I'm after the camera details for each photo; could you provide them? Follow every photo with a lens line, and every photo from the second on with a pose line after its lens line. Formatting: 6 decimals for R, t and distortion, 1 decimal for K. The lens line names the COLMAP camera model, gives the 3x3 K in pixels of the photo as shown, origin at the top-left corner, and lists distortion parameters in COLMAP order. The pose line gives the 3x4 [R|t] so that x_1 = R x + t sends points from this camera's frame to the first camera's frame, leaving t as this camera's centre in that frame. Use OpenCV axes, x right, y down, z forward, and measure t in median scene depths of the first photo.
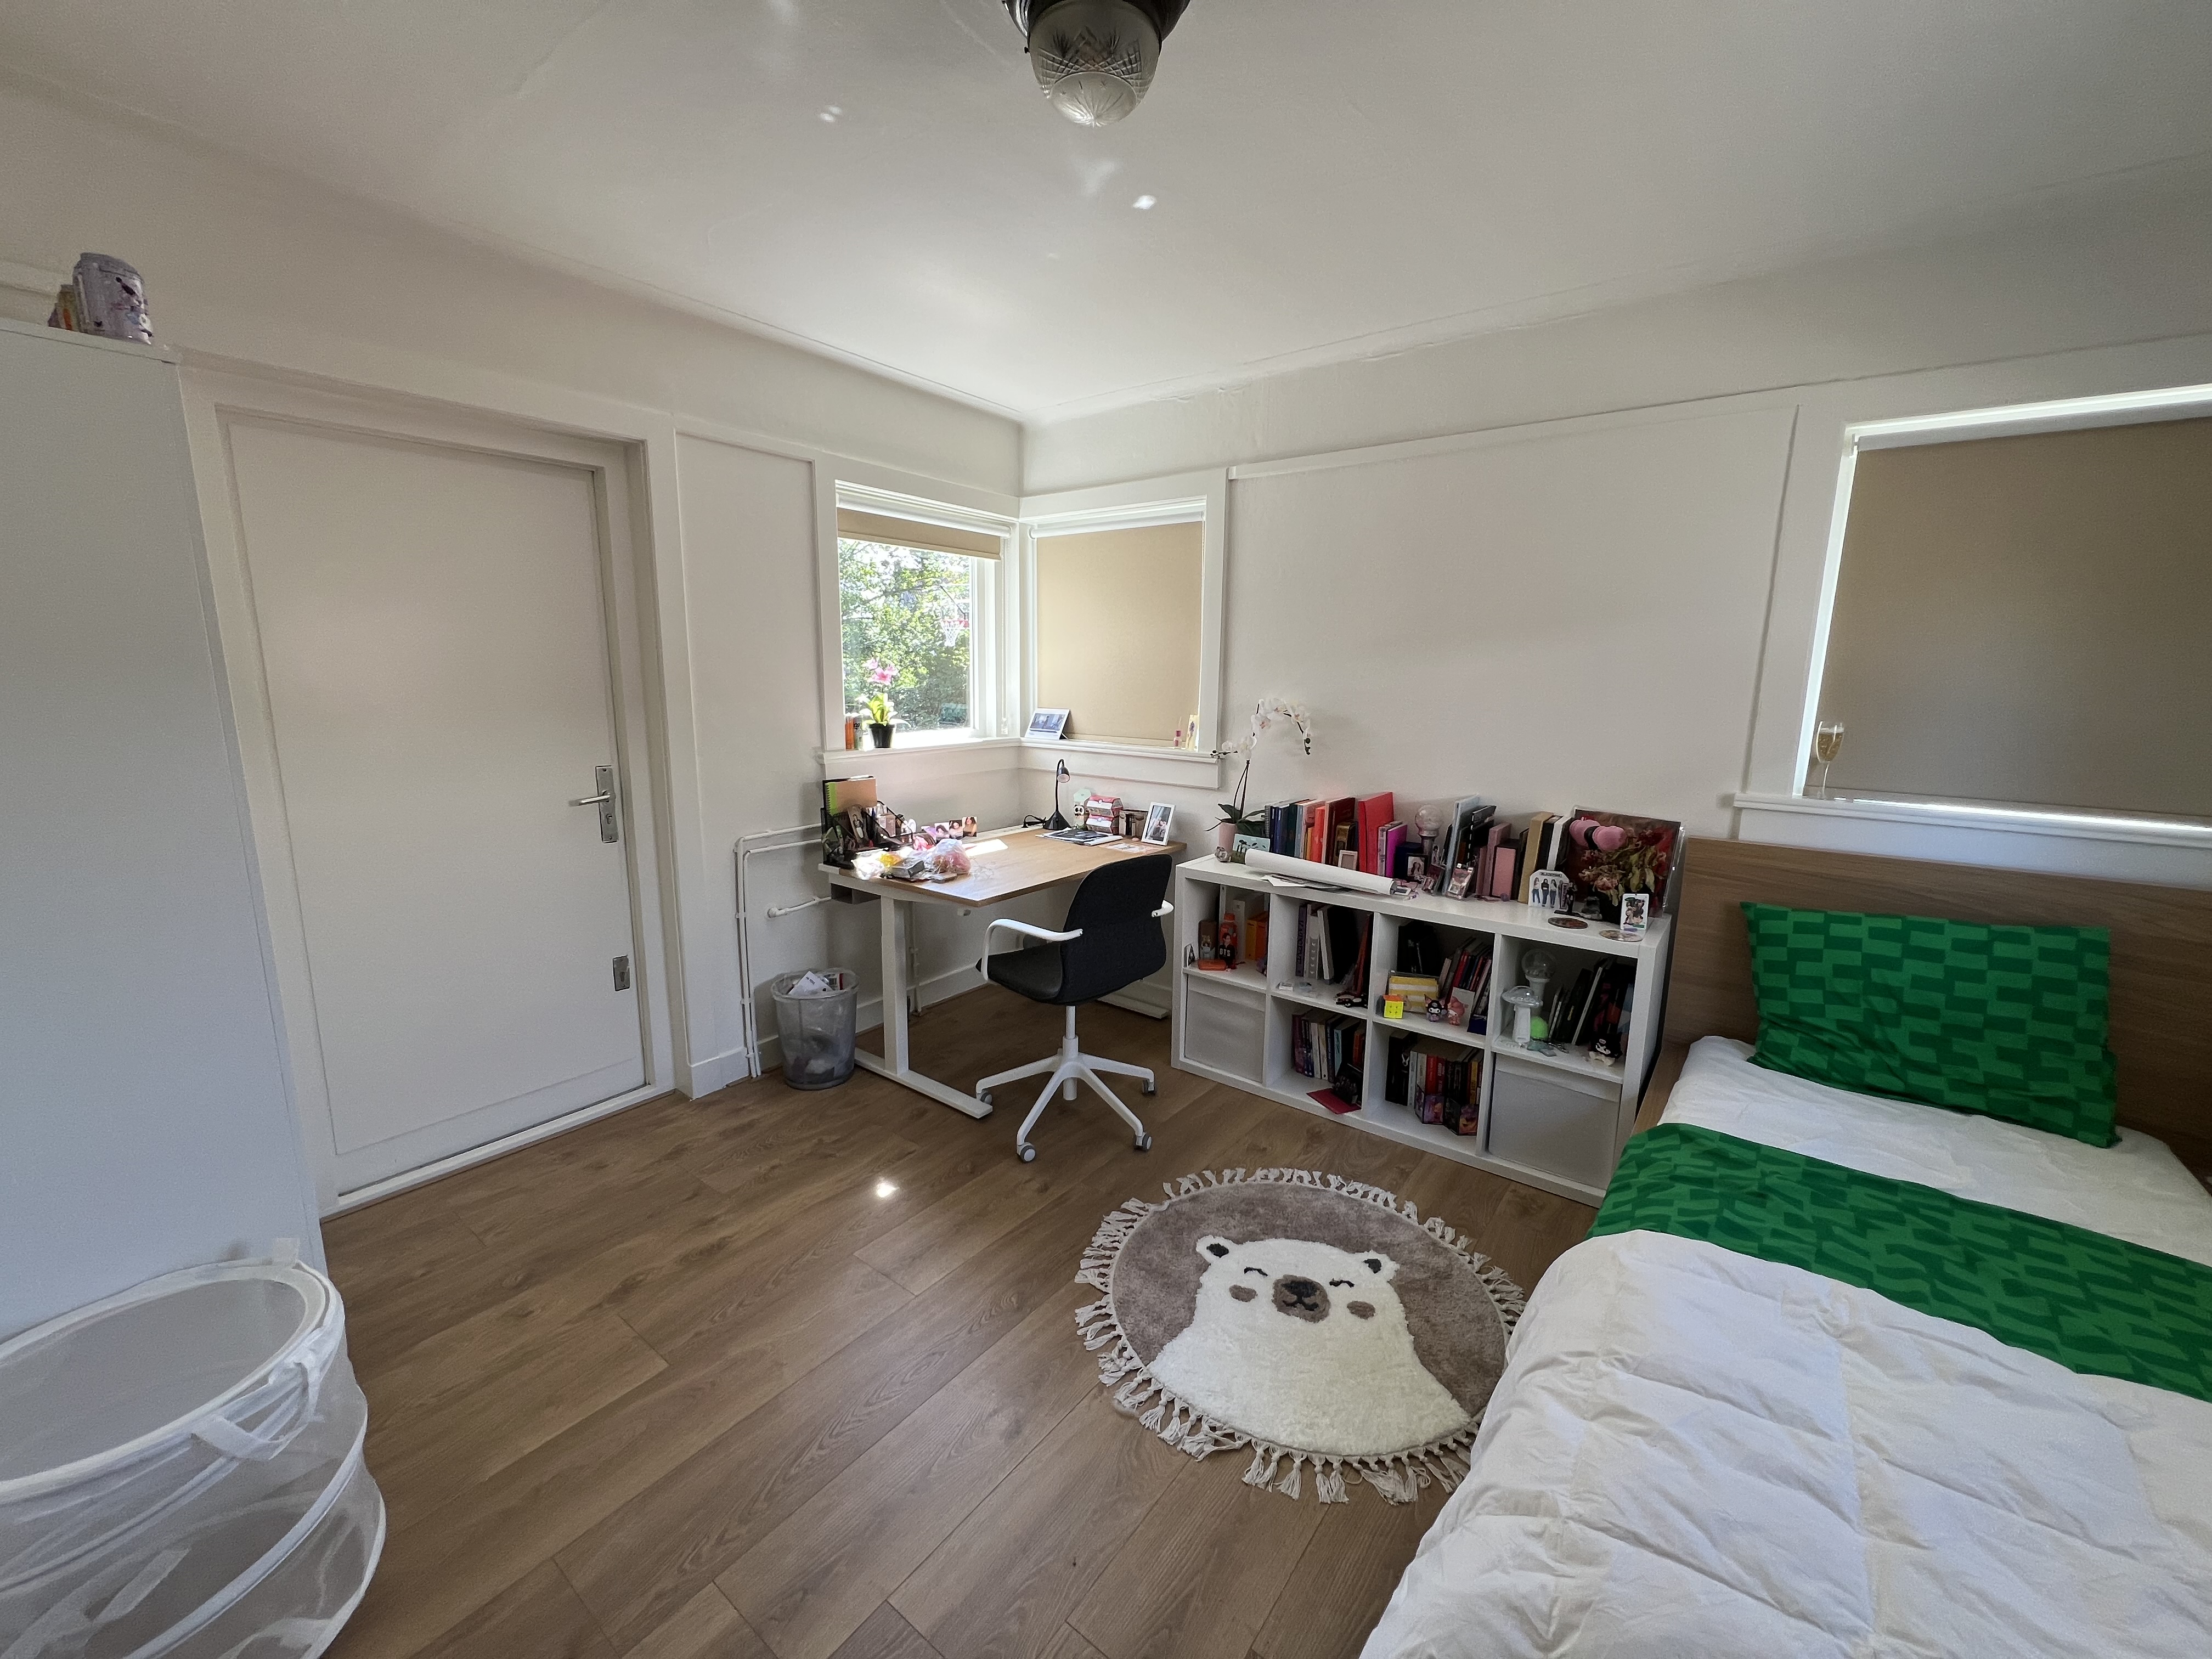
lens RADIAL K [[884.6, 0, 1103.6], [0, 884.6, 823.2], [0, 0, 1]] dist [-0.000575, 0.000044]
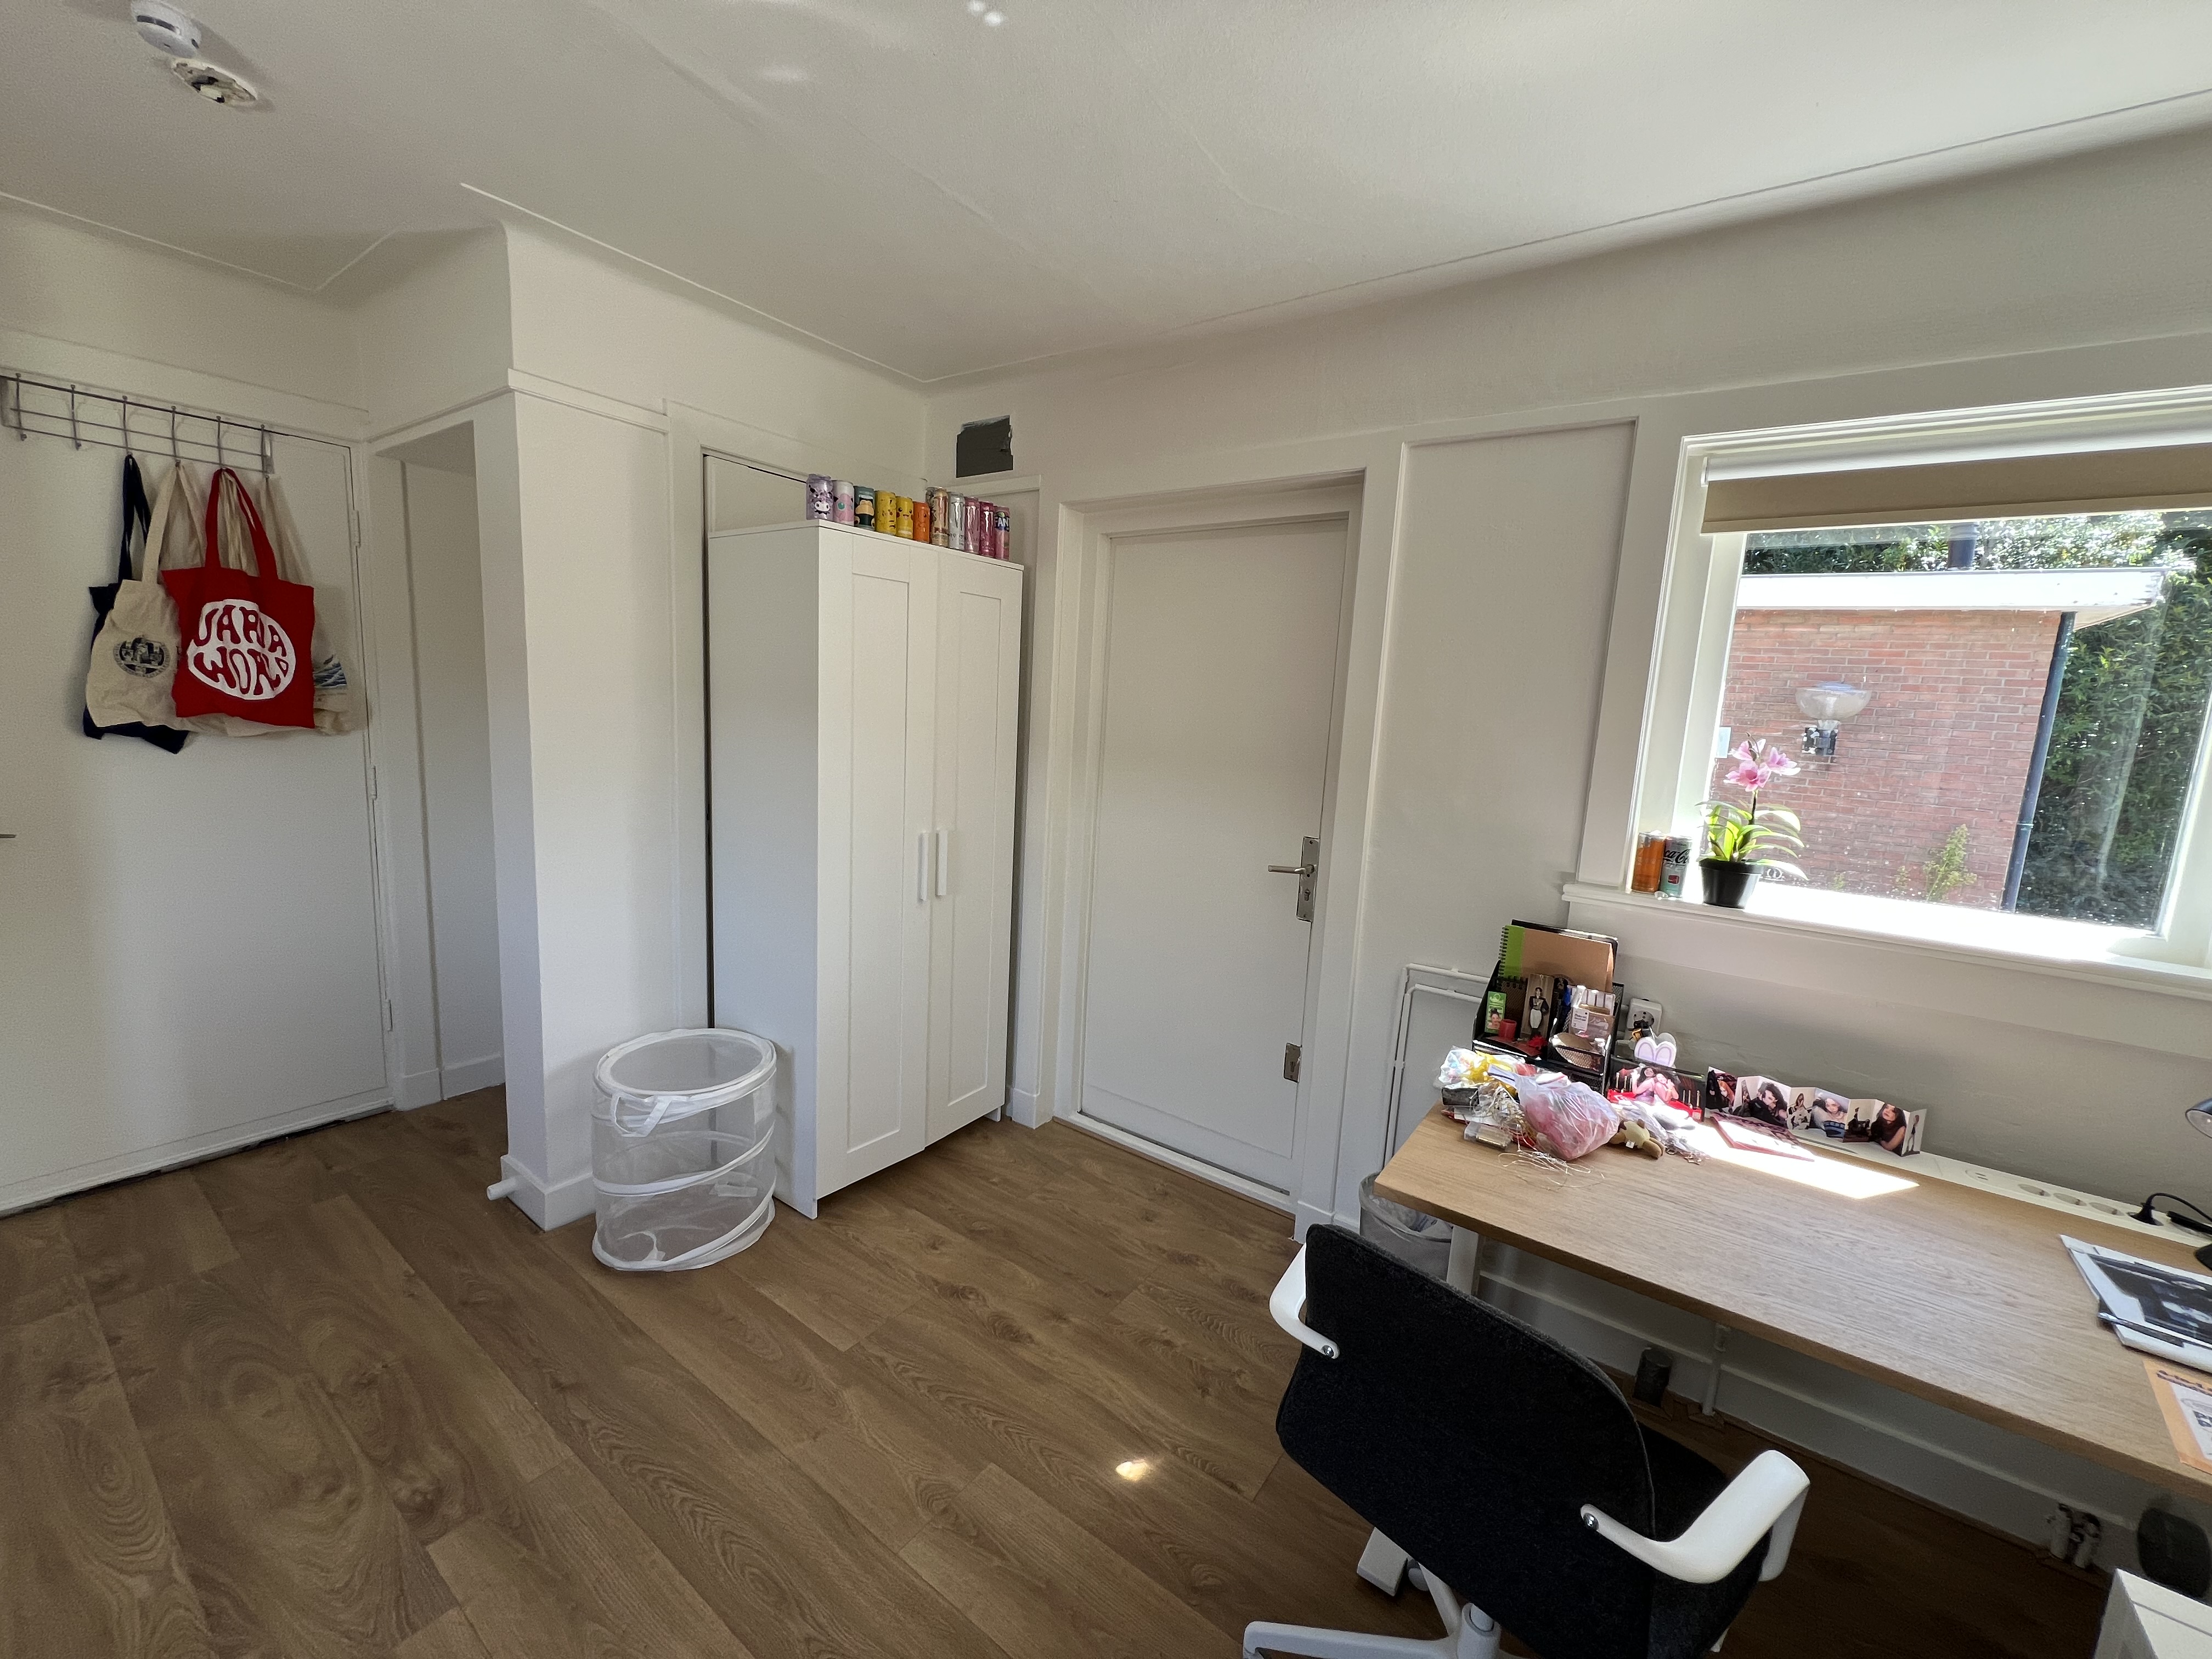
lens RADIAL K [[884.6, 0, 1103.6], [0, 884.6, 823.2], [0, 0, 1]] dist [-0.000575, 0.000044]
pose [[0.033587, 0.131475, -0.990750, 0.354624], [-0.227414, 0.966311, 0.120523, -0.149410], [0.973219, 0.221263, 0.062355, 0.776252]]
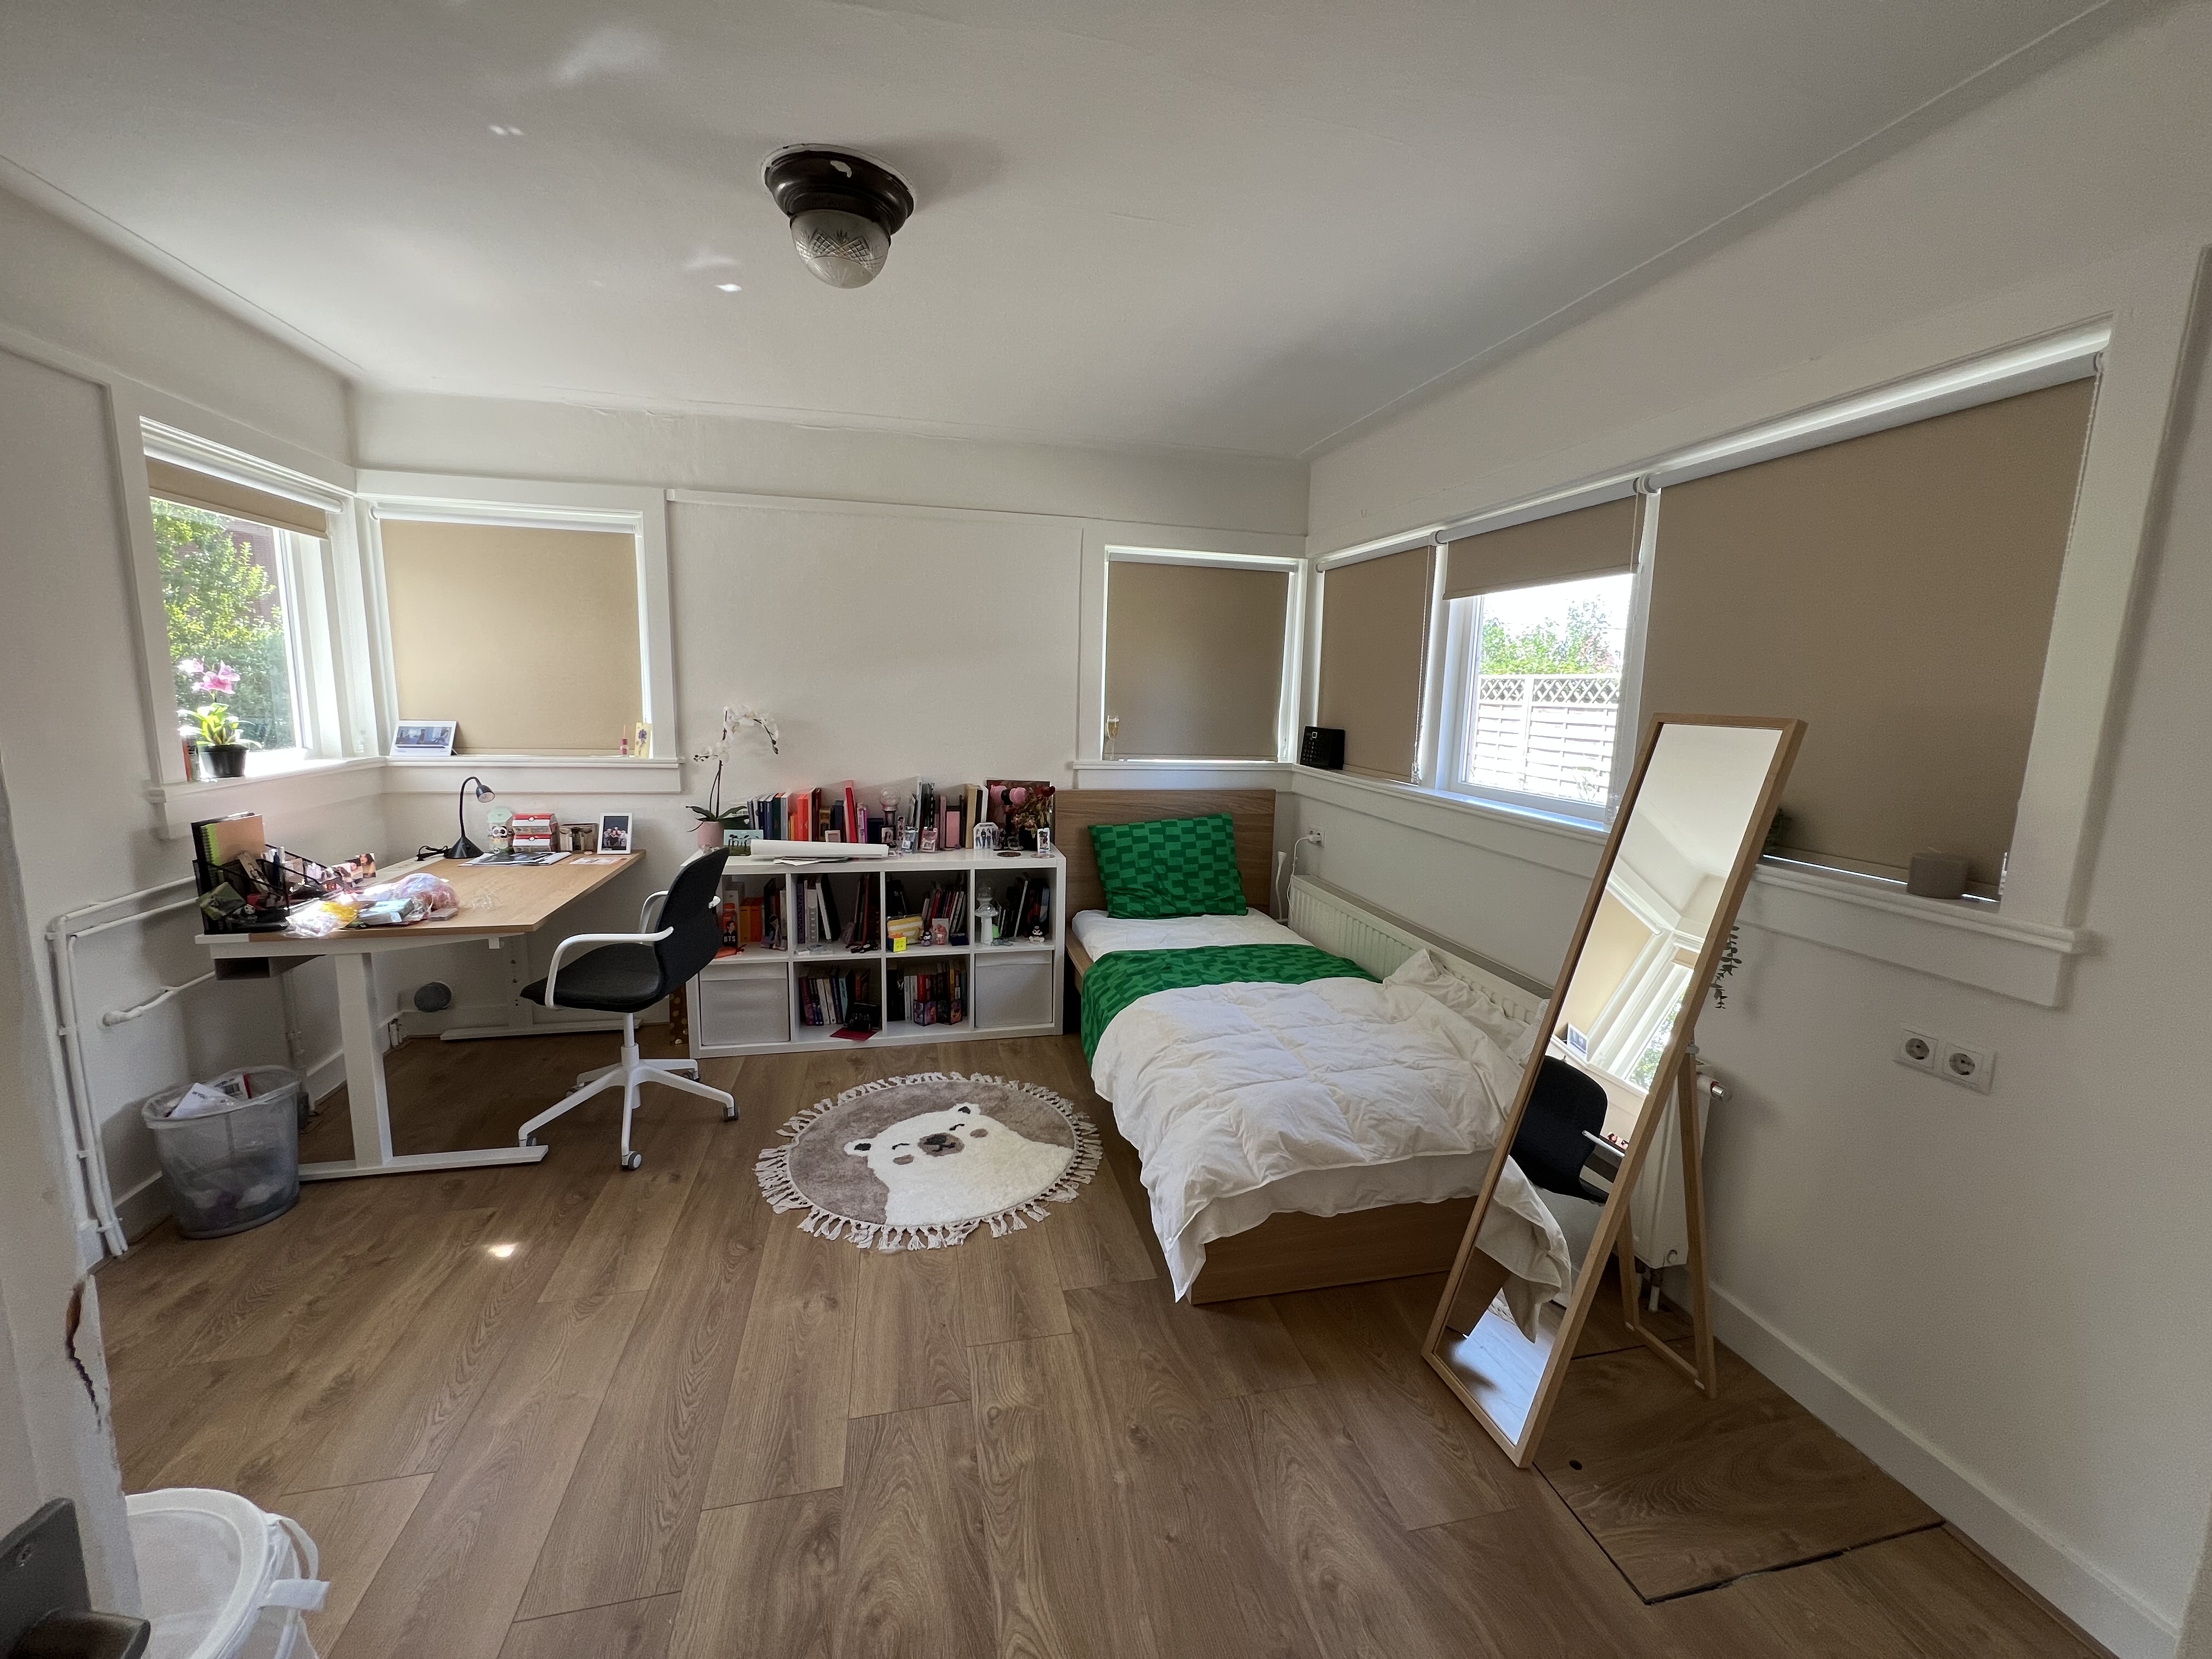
lens RADIAL K [[884.6, 0, 1103.6], [0, 884.6, 823.2], [0, 0, 1]] dist [-0.000575, 0.000044]
pose [[0.636968, -0.112967, 0.762568, -0.469965], [0.116904, 0.991919, 0.049294, 0.005837], [-0.761975, 0.057748, 0.645027, -0.077113]]
